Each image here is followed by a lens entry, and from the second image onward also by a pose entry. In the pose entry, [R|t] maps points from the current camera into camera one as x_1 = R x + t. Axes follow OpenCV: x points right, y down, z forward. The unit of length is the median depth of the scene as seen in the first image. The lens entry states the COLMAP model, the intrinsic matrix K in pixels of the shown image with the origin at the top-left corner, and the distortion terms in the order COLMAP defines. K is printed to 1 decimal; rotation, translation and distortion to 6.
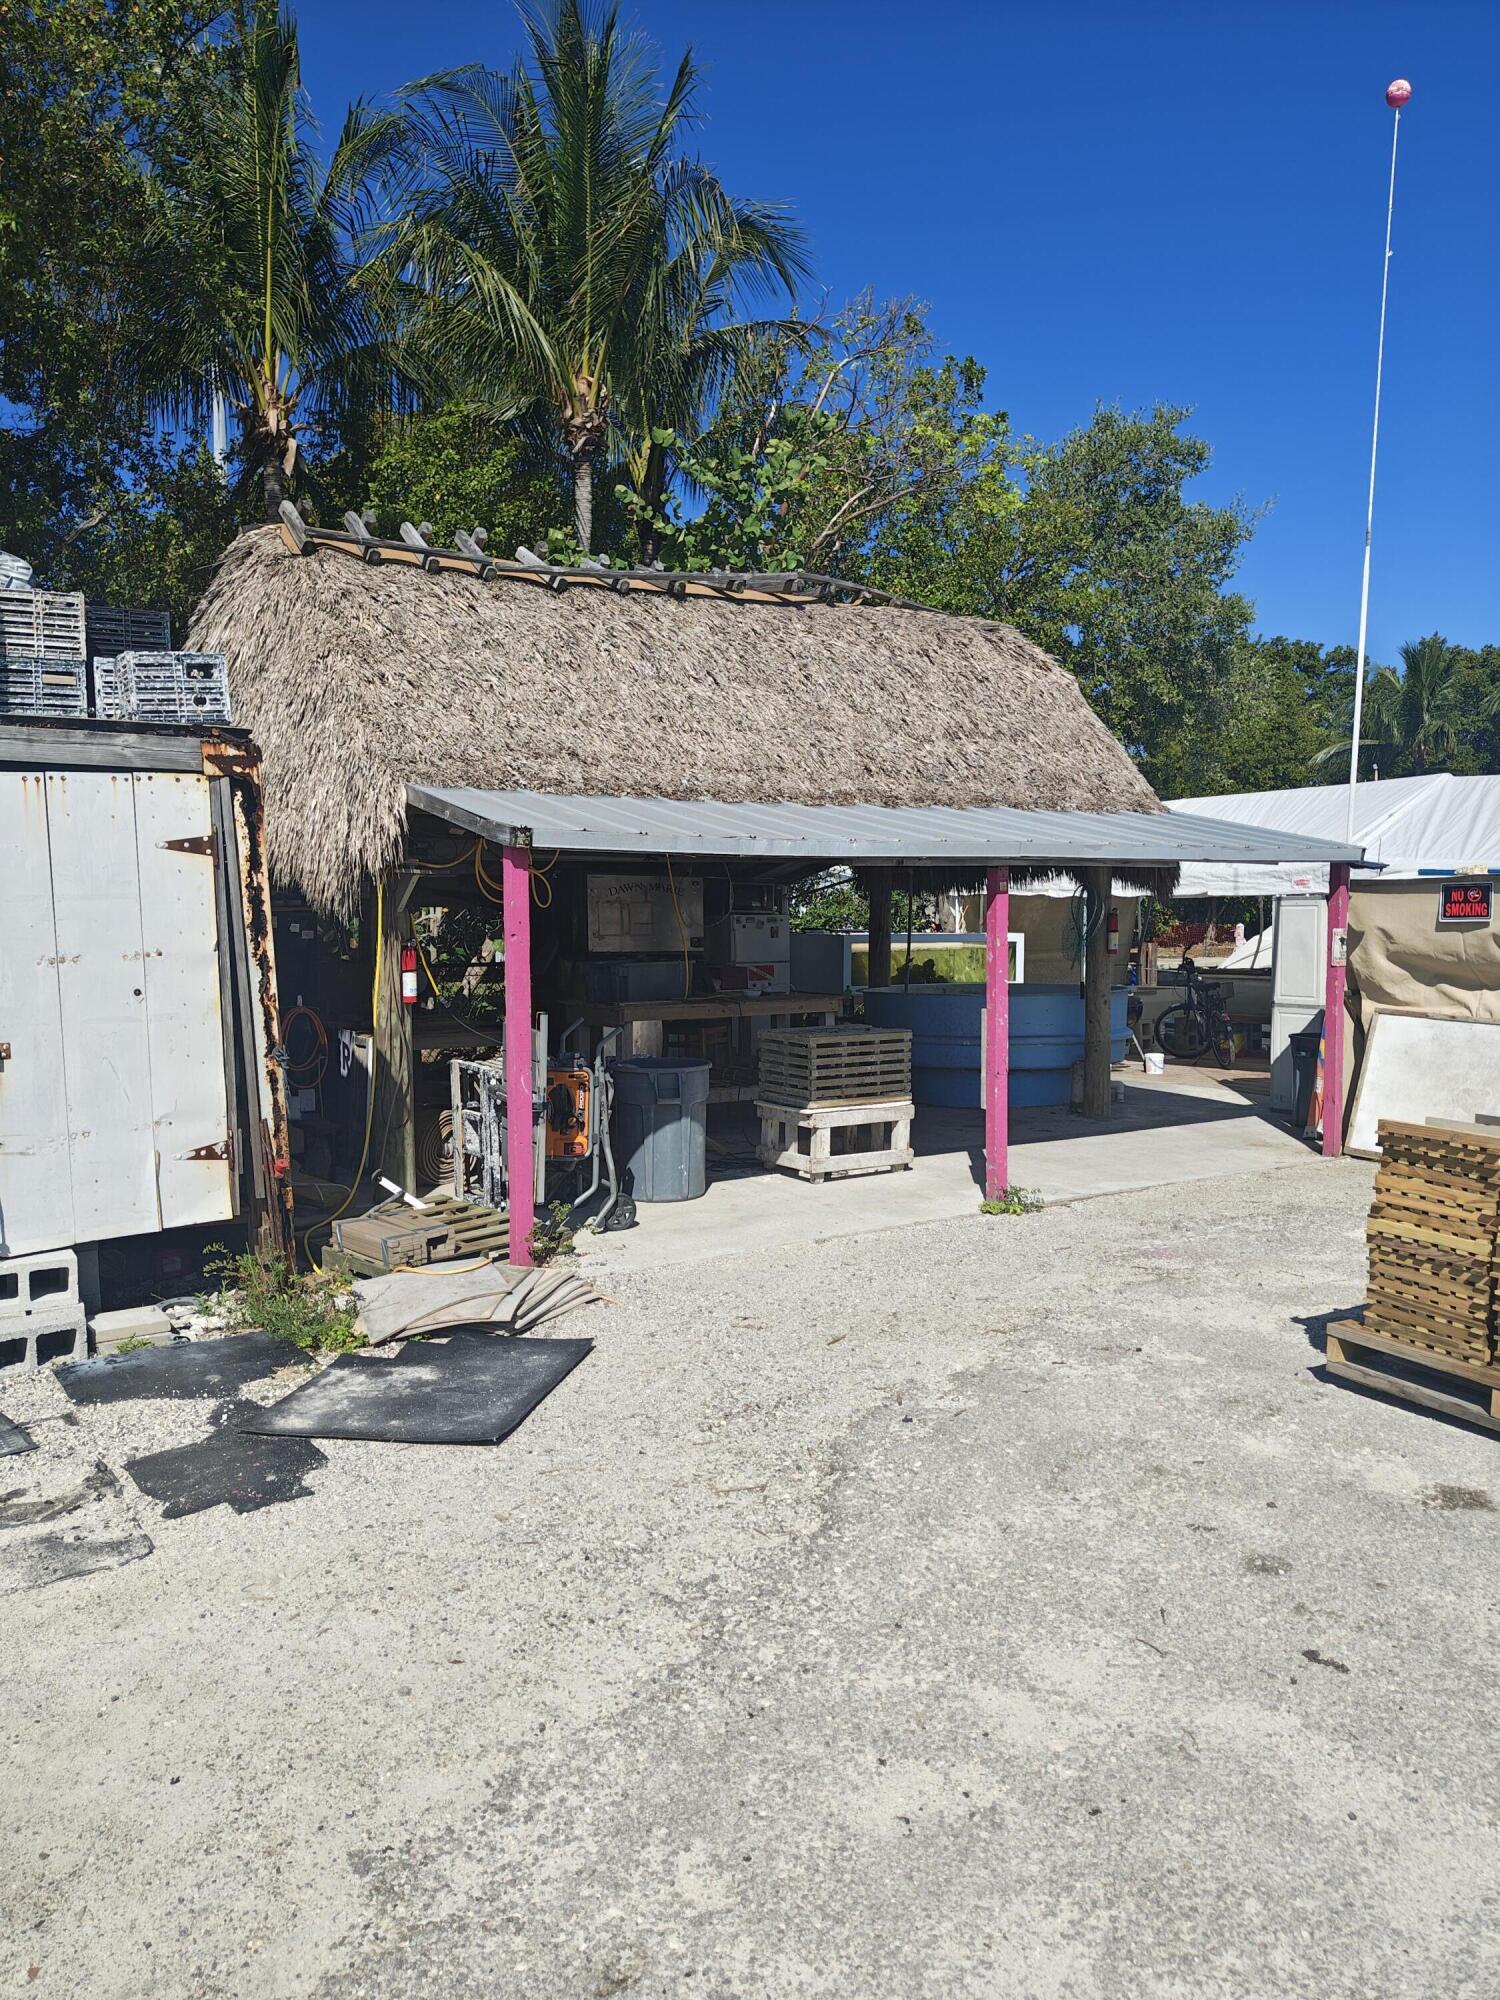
lens RADIAL K [[1487.5, 0, 745.4], [0, 1487.5, 988.9], [0, 0, 1]] dist [0.040032, -0.037298]
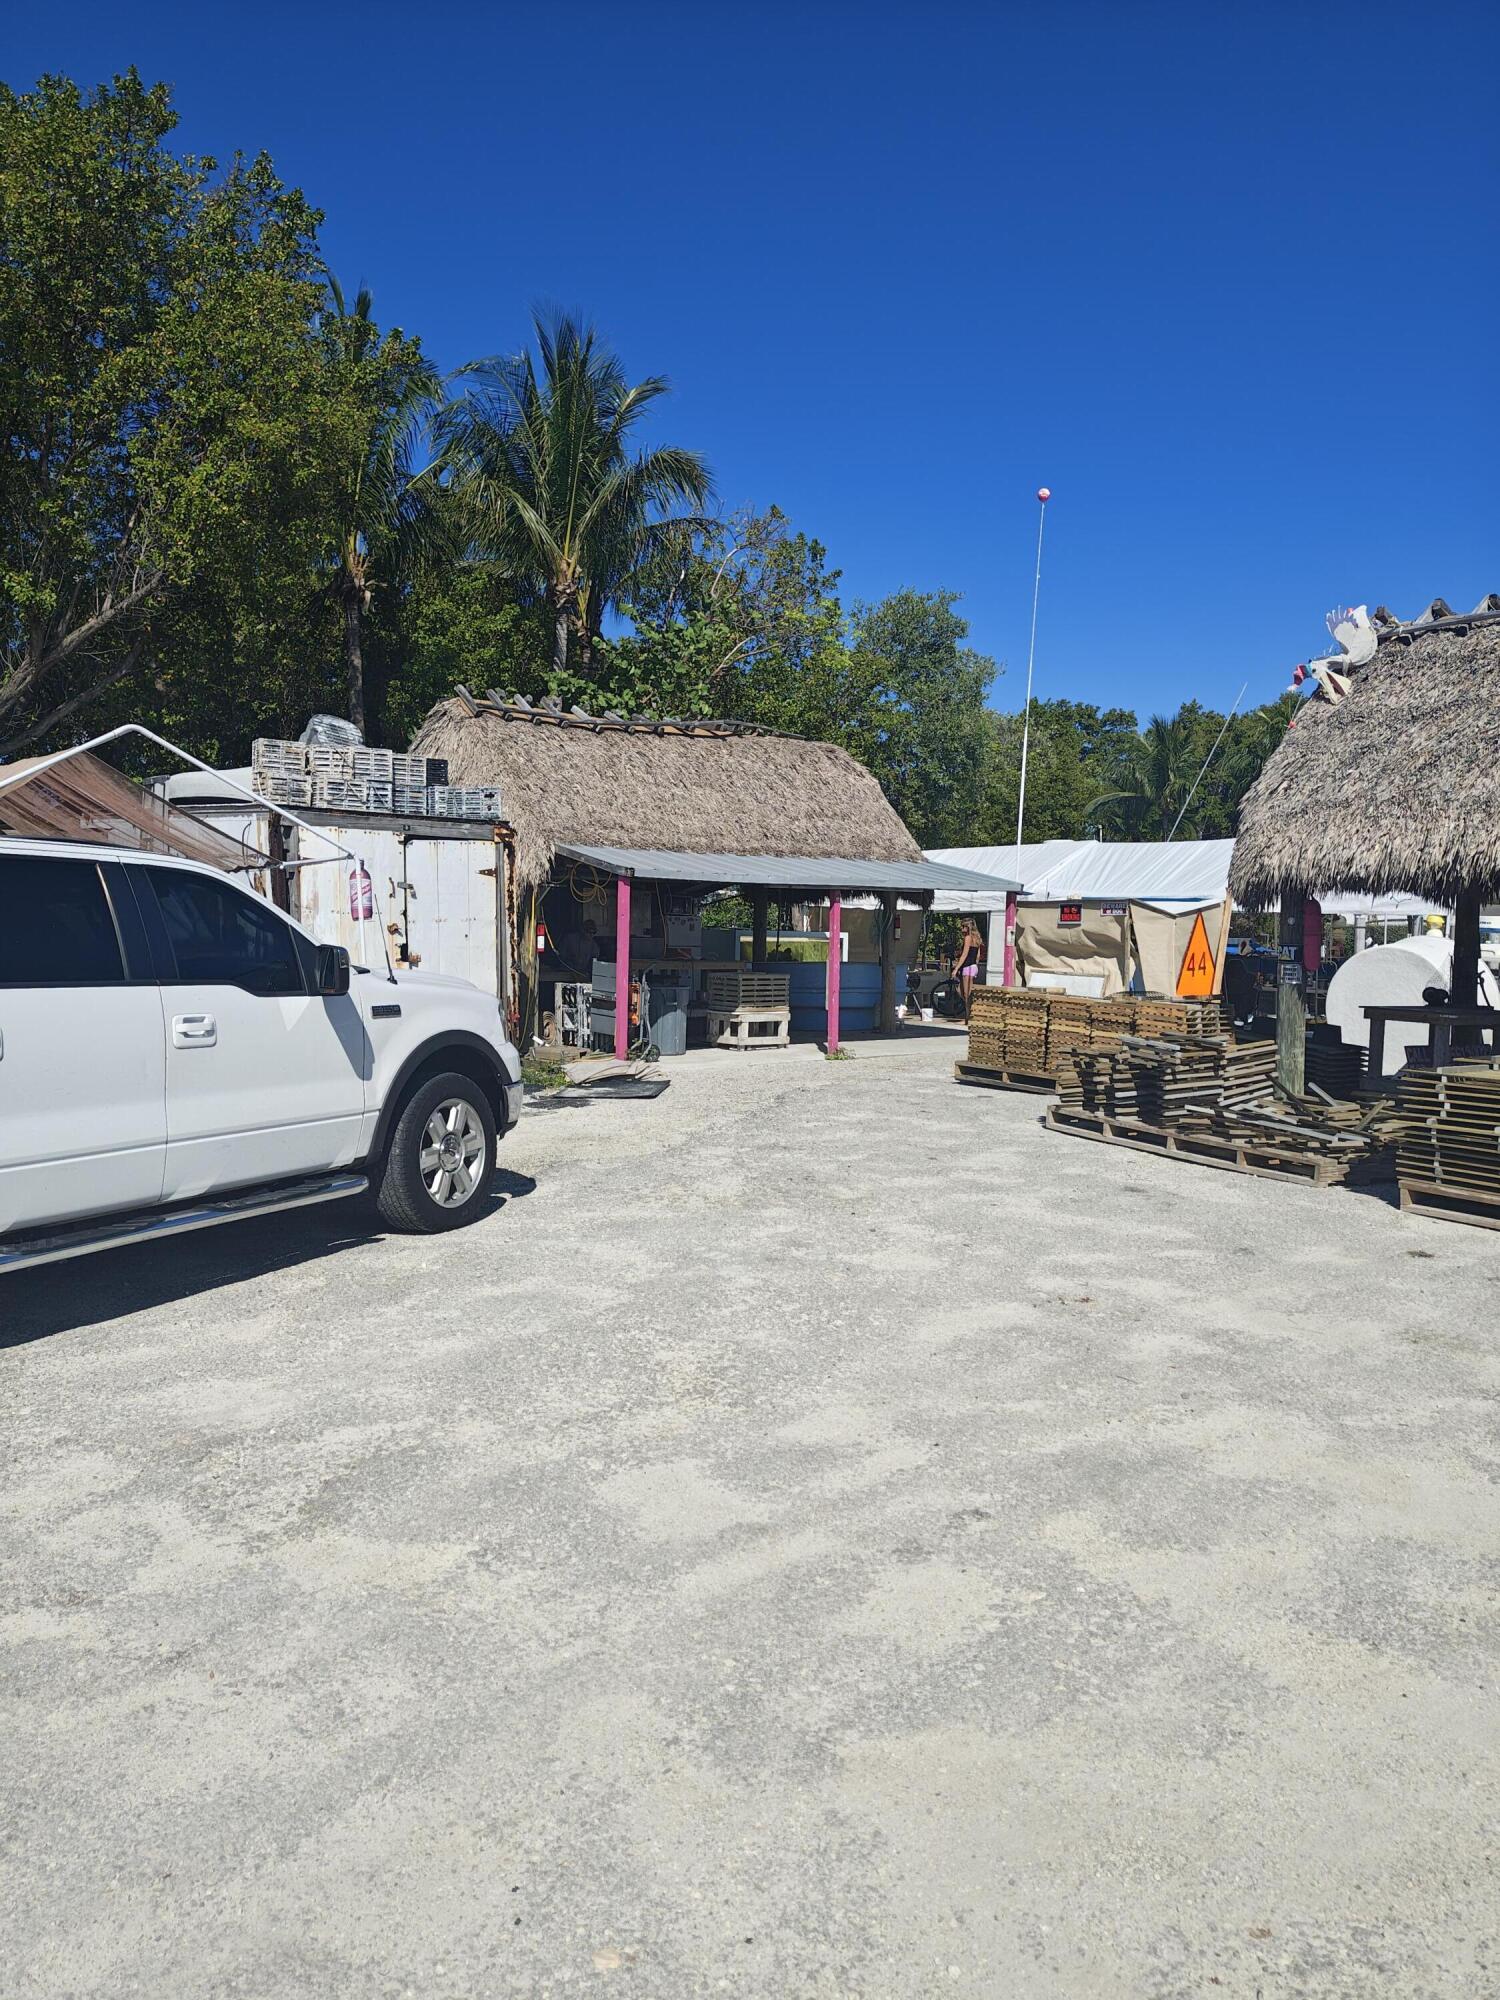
lens RADIAL K [[1487.5, 0, 747.2], [0, 1487.5, 1011.9], [0, 0, 1]] dist [0.040032, -0.037298]
pose [[0.992955, 0.013321, 0.117740, -0.157072], [-0.013663, 0.999904, 0.002105, 0.068877], [-0.117701, -0.003699, 0.993042, -0.841985]]
